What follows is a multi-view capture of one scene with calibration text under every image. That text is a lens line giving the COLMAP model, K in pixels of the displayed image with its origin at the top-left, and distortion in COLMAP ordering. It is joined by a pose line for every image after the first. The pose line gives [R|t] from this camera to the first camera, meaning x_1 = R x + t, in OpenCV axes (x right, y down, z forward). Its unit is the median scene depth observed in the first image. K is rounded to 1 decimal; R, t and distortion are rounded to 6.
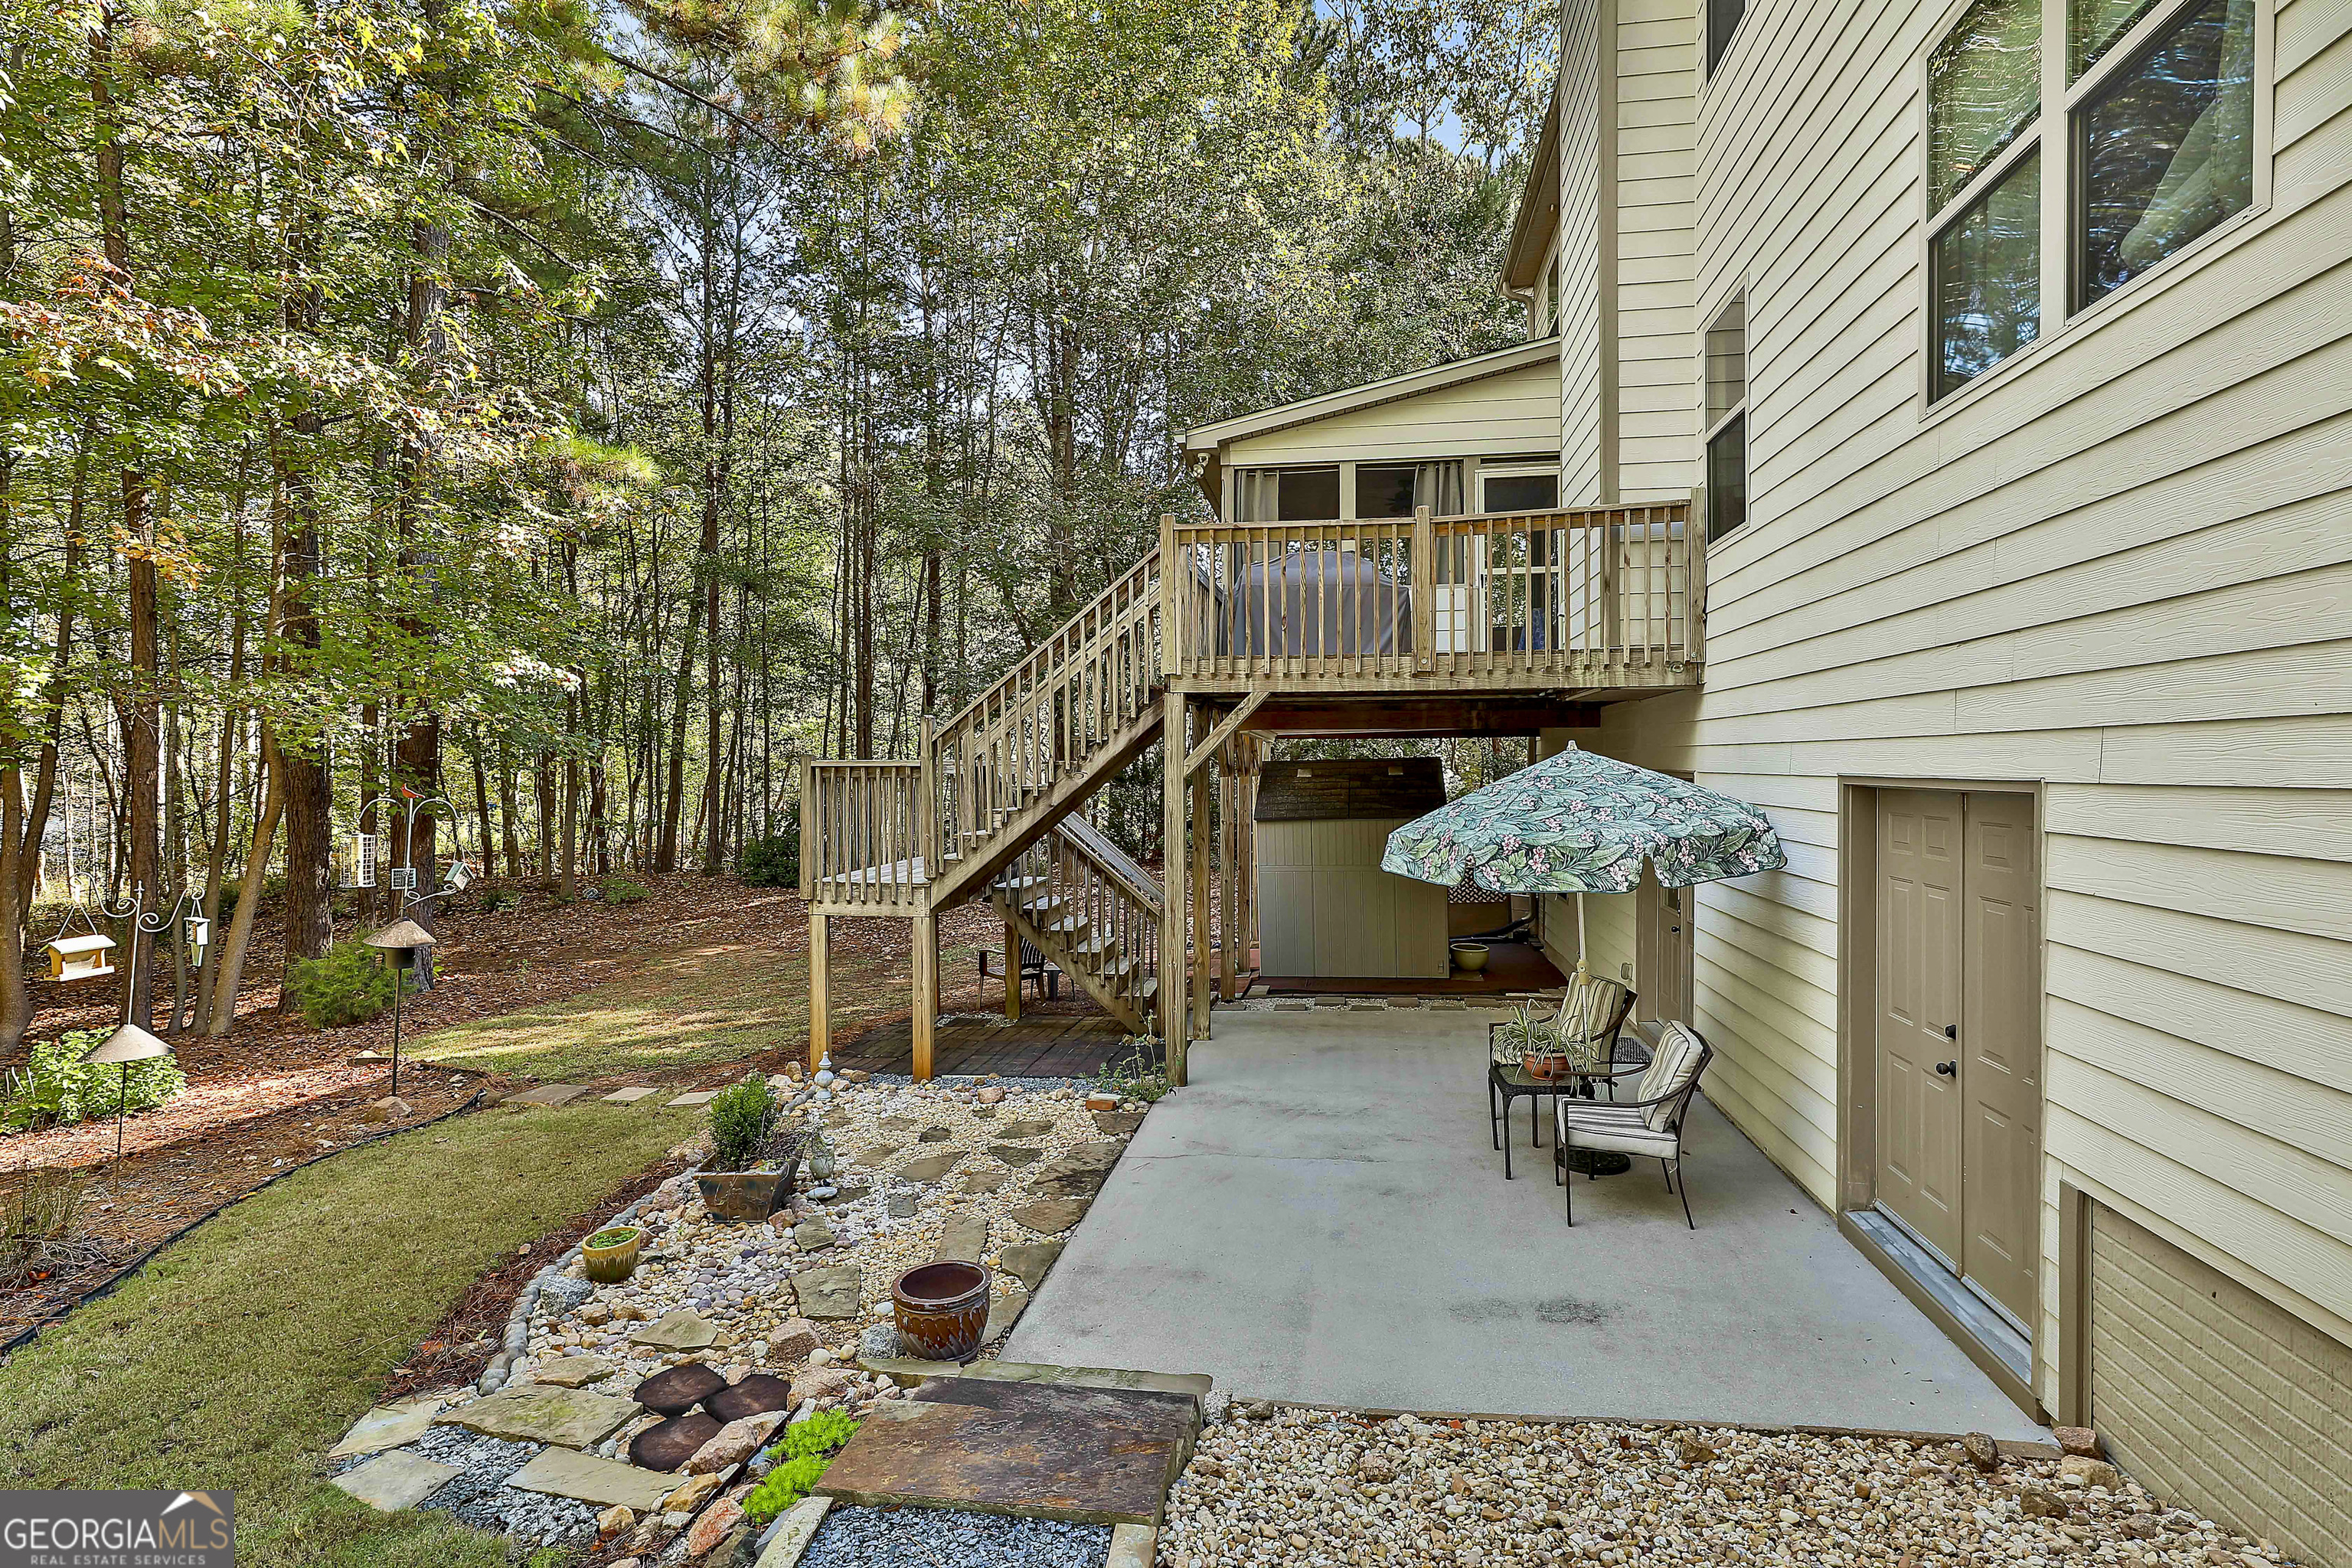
lens RADIAL K [[1132.4, 0, 1177.8], [0, 1132.4, 780.1], [0, 0, 1]] dist [-0.005044, 0.003368]
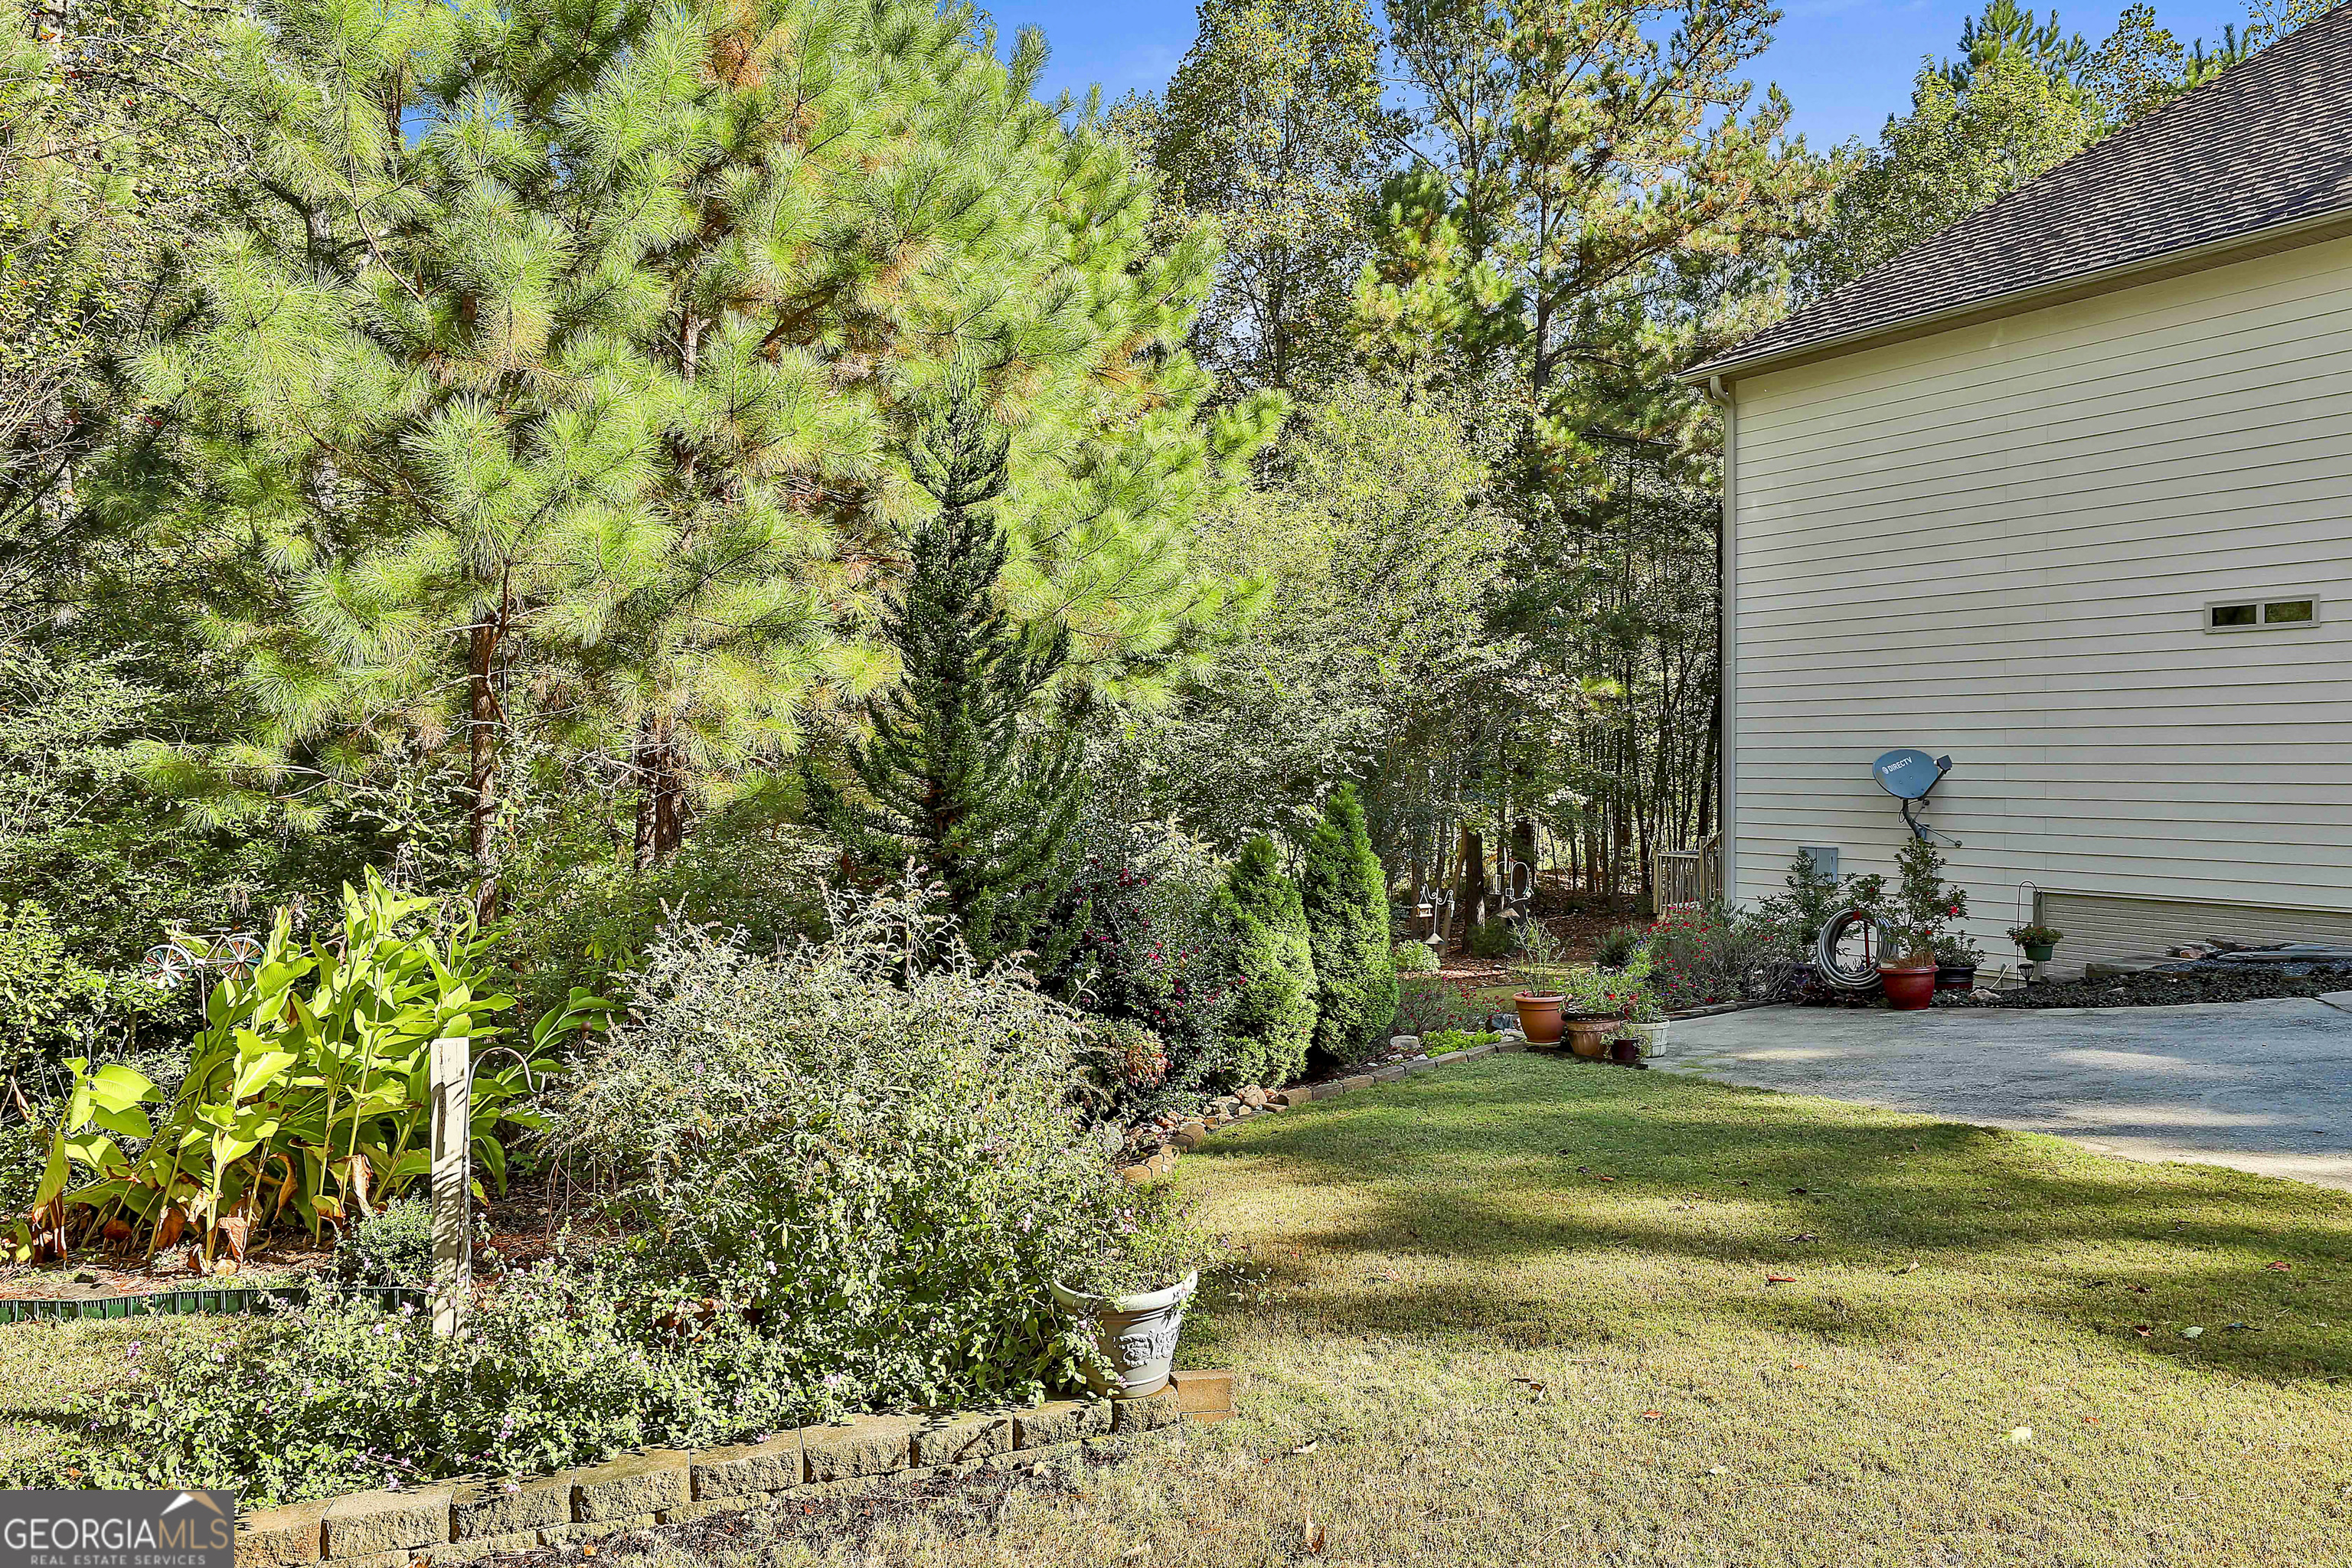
lens RADIAL K [[1577.5, 0, 1174.2], [0, 1577.5, 777.6], [0, 0, 1]] dist [0.008323, 0.001535]
pose [[0.675358, 0.014725, -0.737343, 1.390142], [-0.010682, 0.999891, 0.010184, -0.194670], [0.737412, 0.000998, 0.675442, -1.916559]]
